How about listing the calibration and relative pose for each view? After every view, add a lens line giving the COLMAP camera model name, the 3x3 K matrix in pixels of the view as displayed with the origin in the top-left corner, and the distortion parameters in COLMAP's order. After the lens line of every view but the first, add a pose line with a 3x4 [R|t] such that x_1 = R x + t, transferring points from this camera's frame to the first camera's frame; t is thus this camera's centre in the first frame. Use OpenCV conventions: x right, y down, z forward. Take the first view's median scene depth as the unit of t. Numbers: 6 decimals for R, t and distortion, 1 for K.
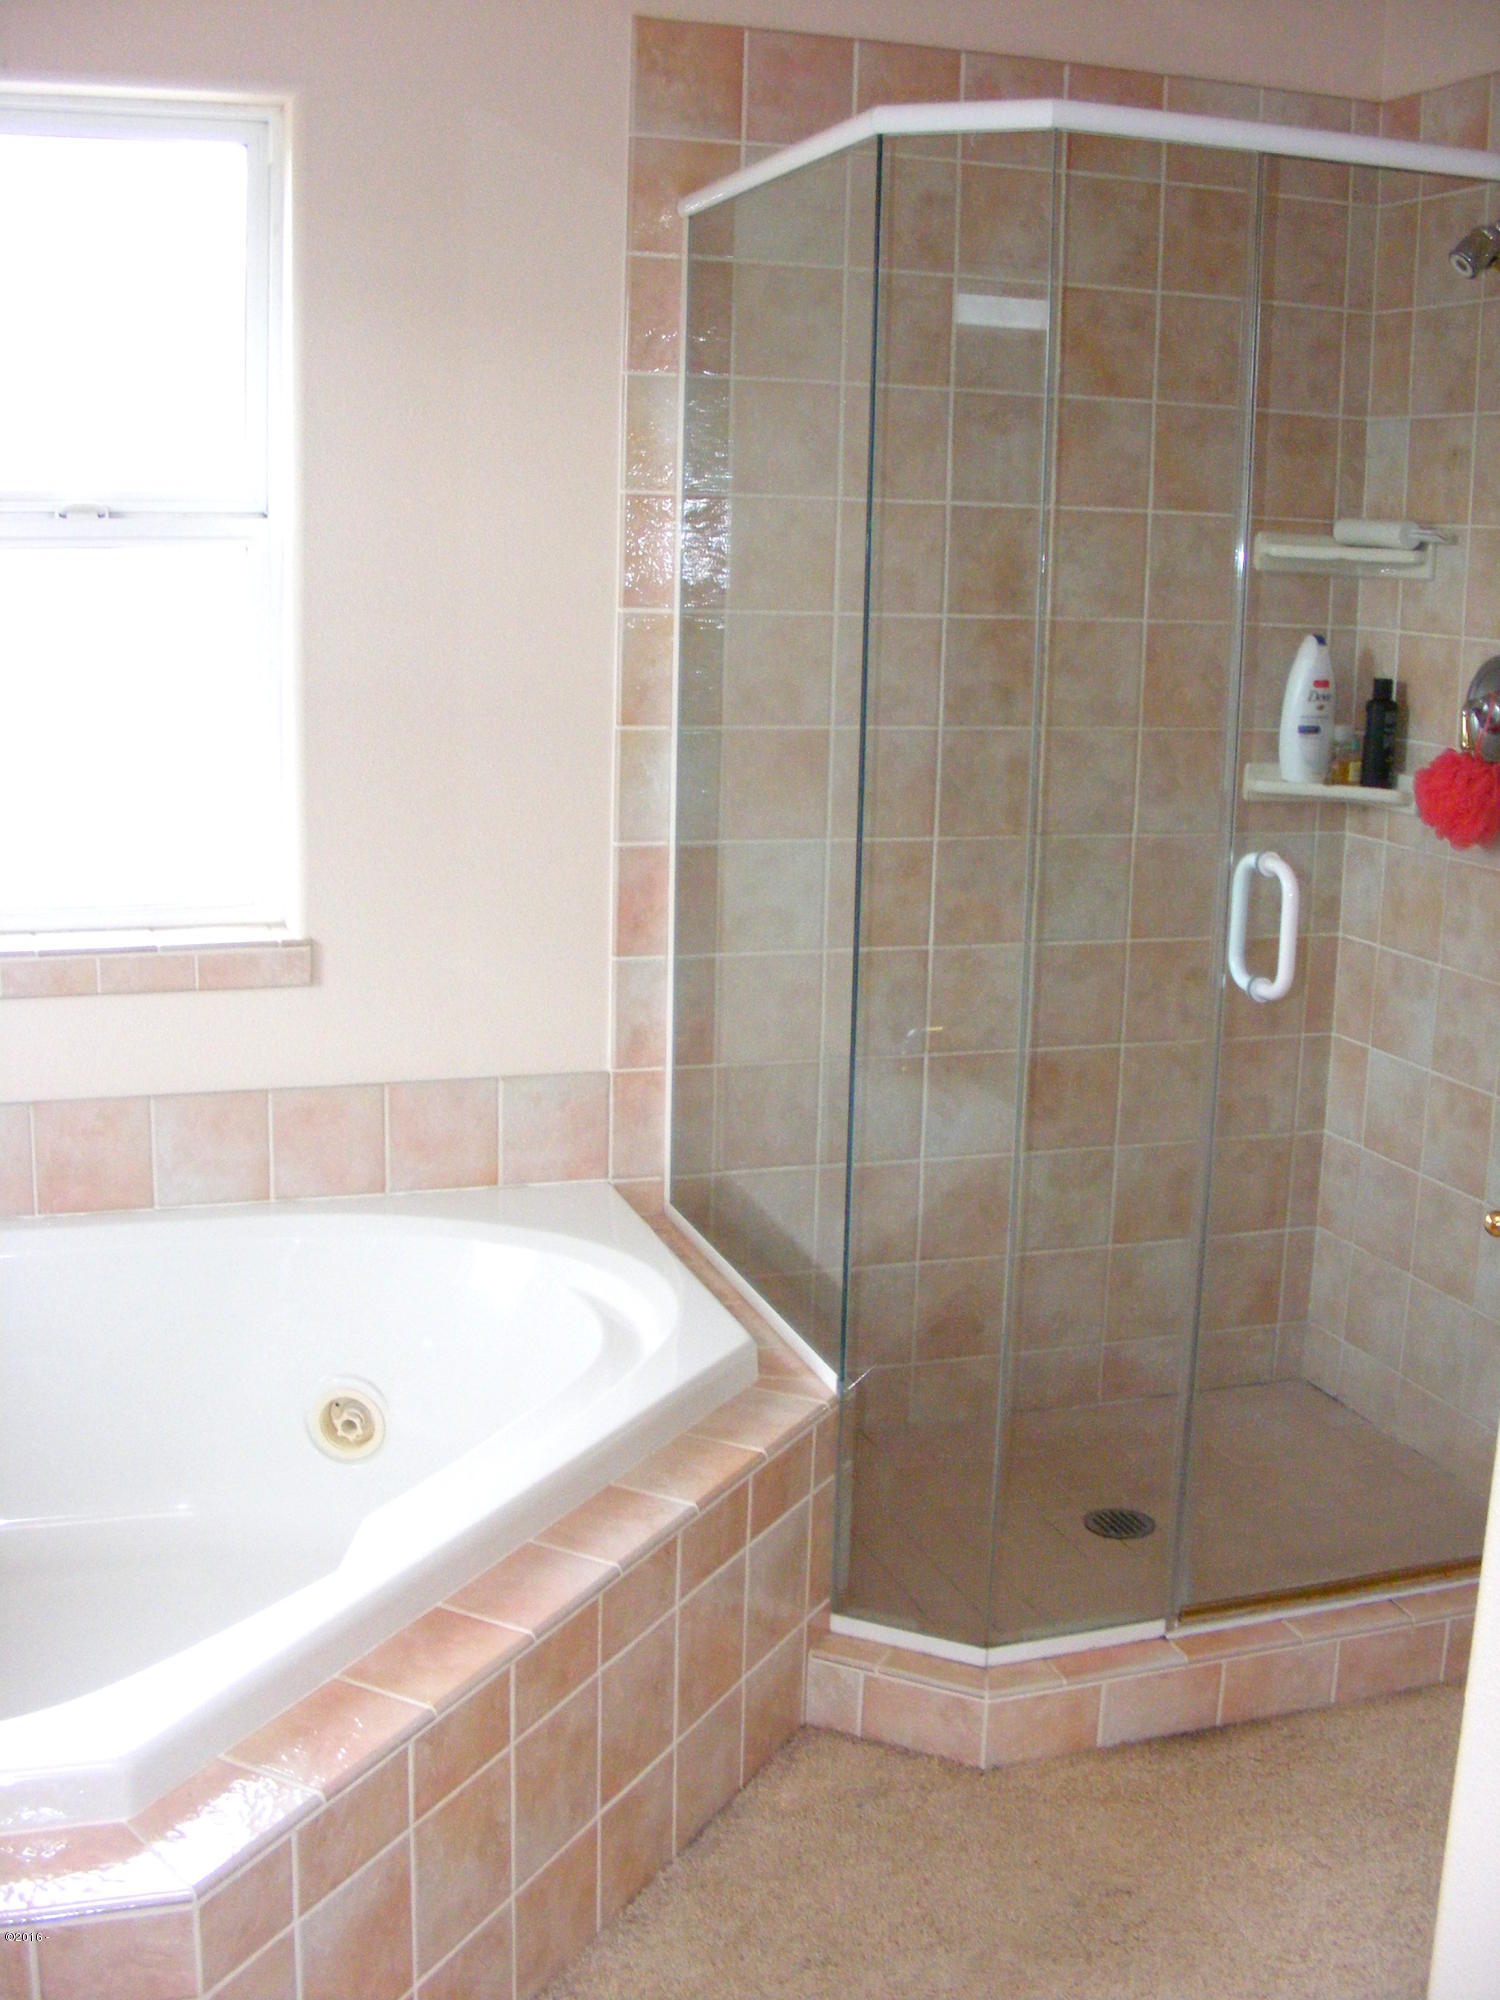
lens RADIAL K [[2272.8, 0, 750.0], [0, 2272.8, 1000.0], [0, 0, 1]] dist [-0.247086, 0.264562]
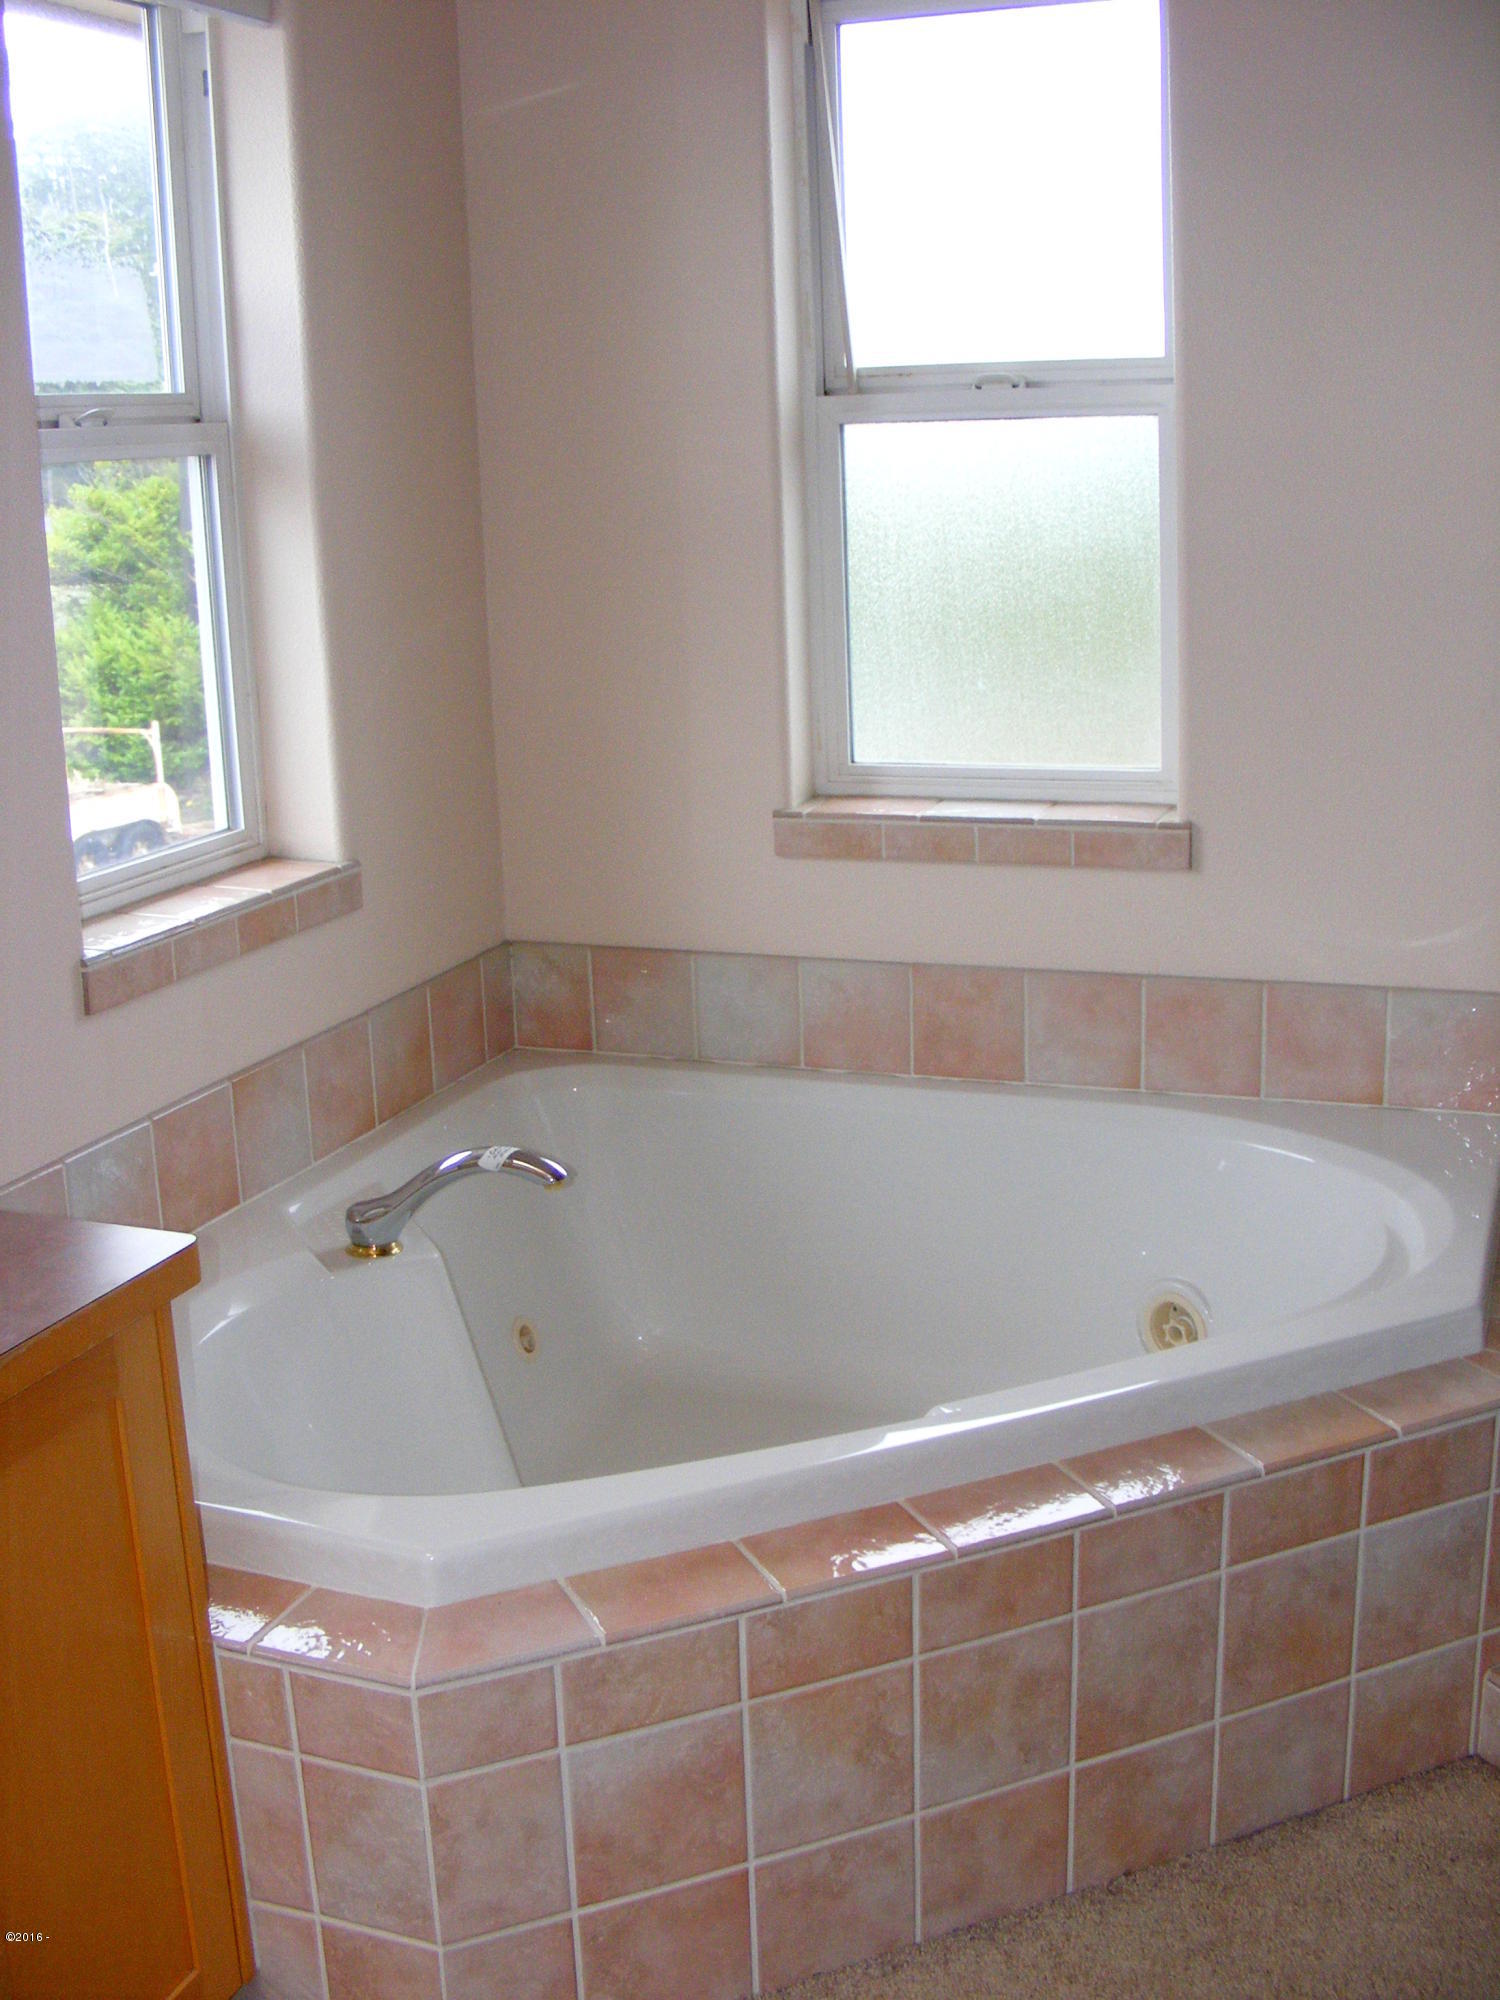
lens RADIAL K [[2272.8, 0, 750.0], [0, 2272.8, 1000.0], [0, 0, 1]] dist [-0.247086, 0.264562]
pose [[0.768078, 0.103566, -0.631926, 0.276257], [-0.076796, 0.994610, 0.069664, -0.004298], [0.635734, -0.004978, 0.771892, 0.145141]]
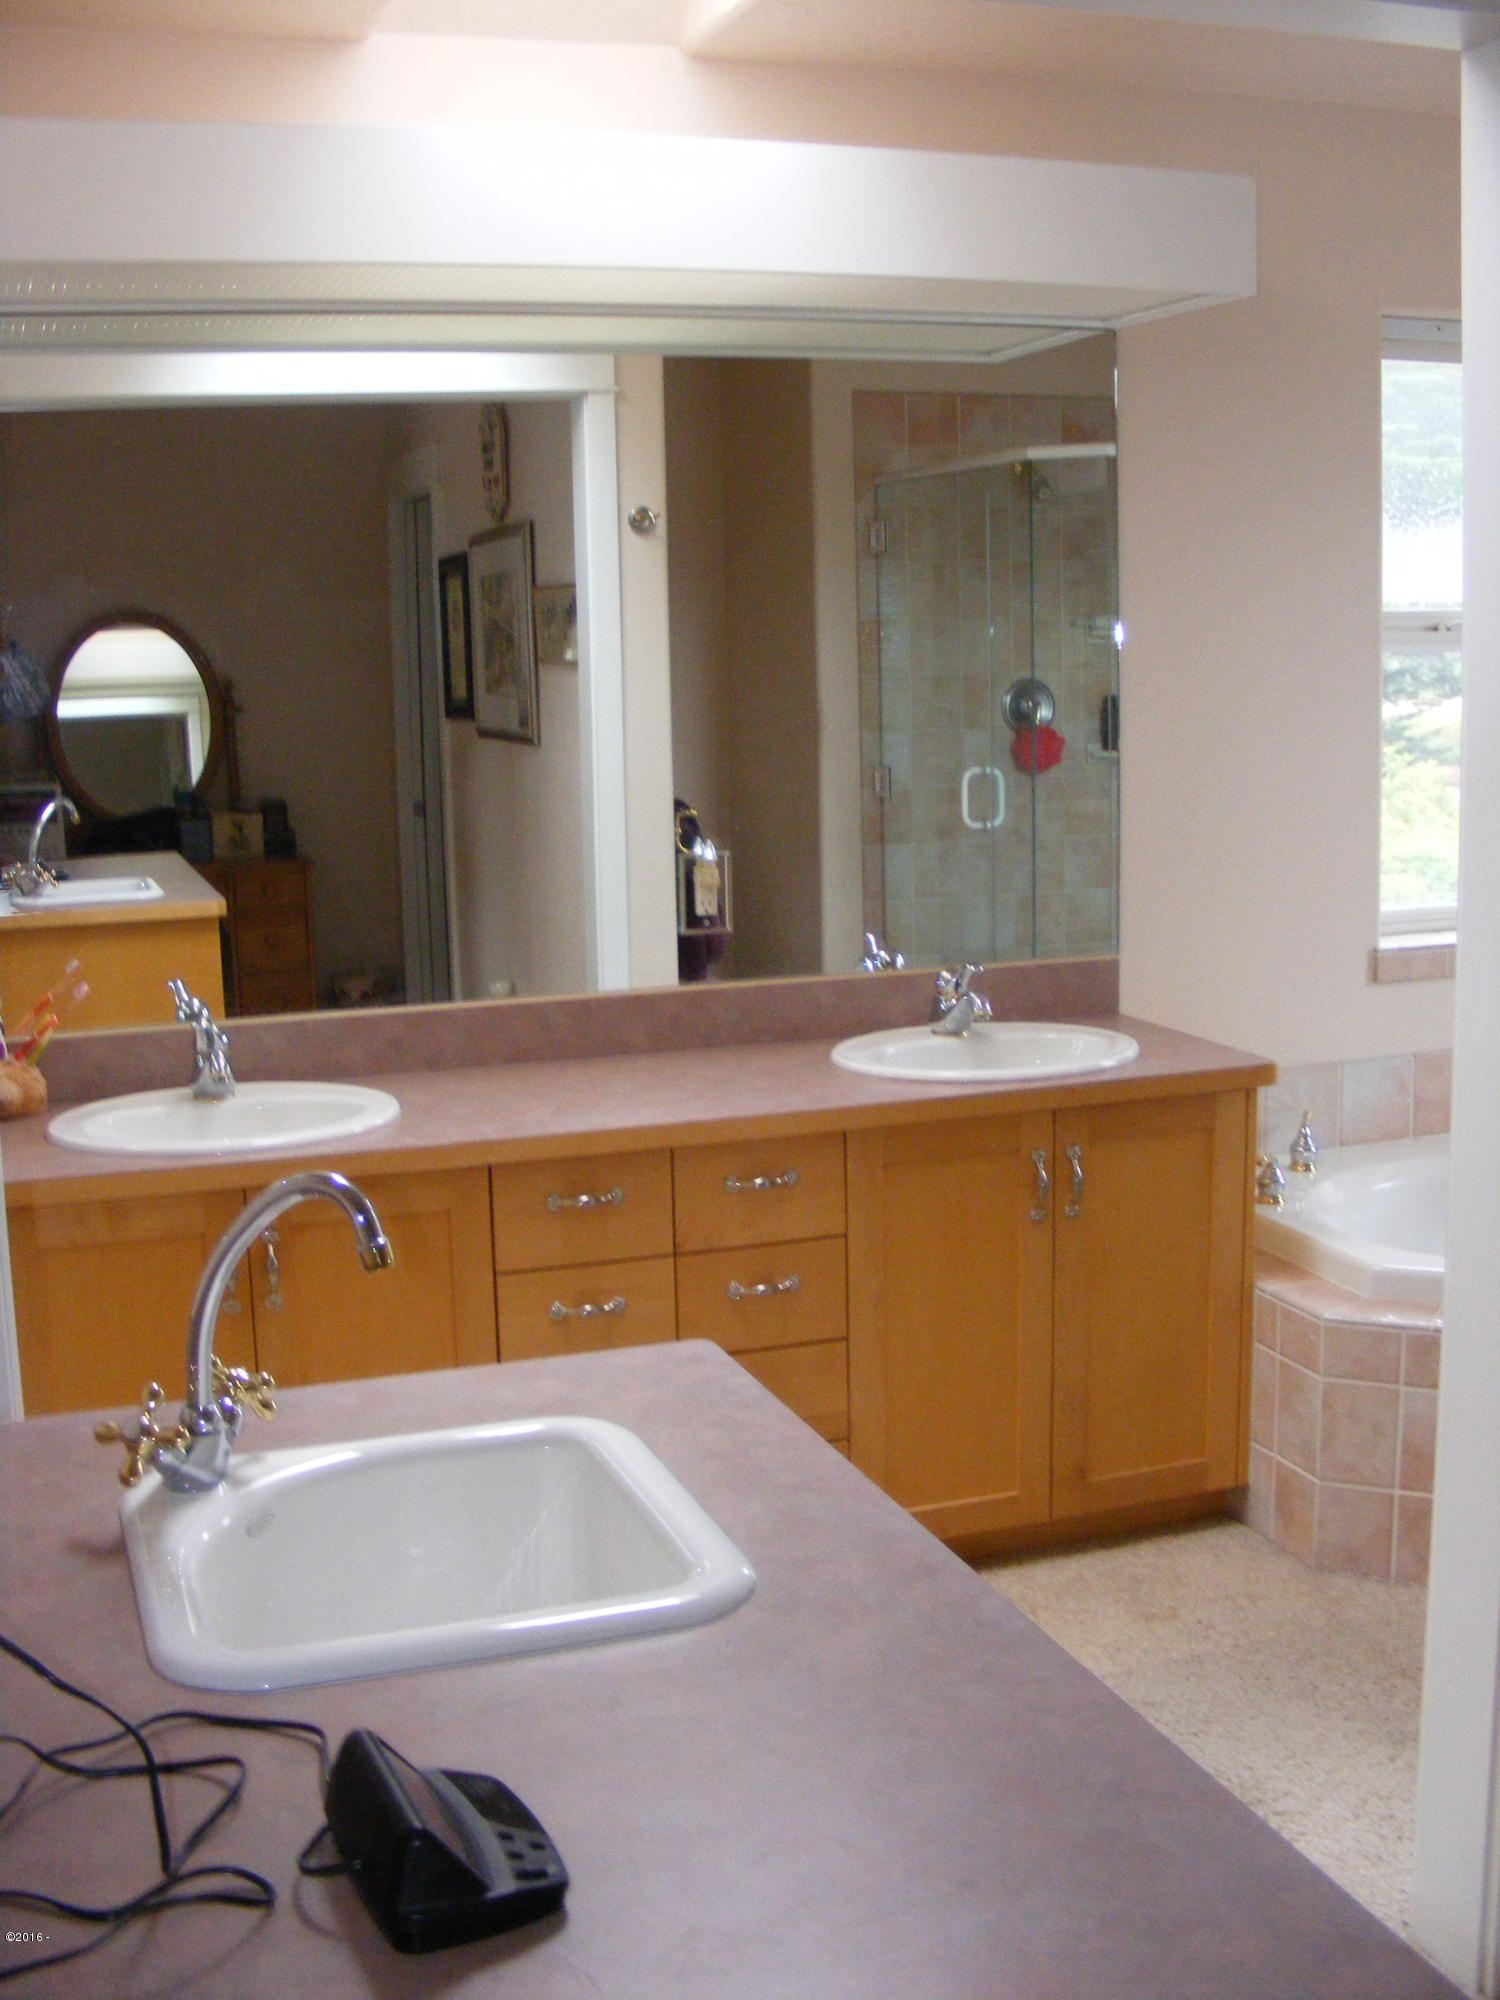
lens RADIAL K [[2272.8, 0, 750.0], [0, 2272.8, 1000.0], [0, 0, 1]] dist [-0.247086, 0.264562]
pose [[0.022159, 0.137232, -0.990291, 0.908306], [-0.182540, 0.974439, 0.130950, -0.021590], [0.982949, 0.177866, 0.046643, 0.181974]]
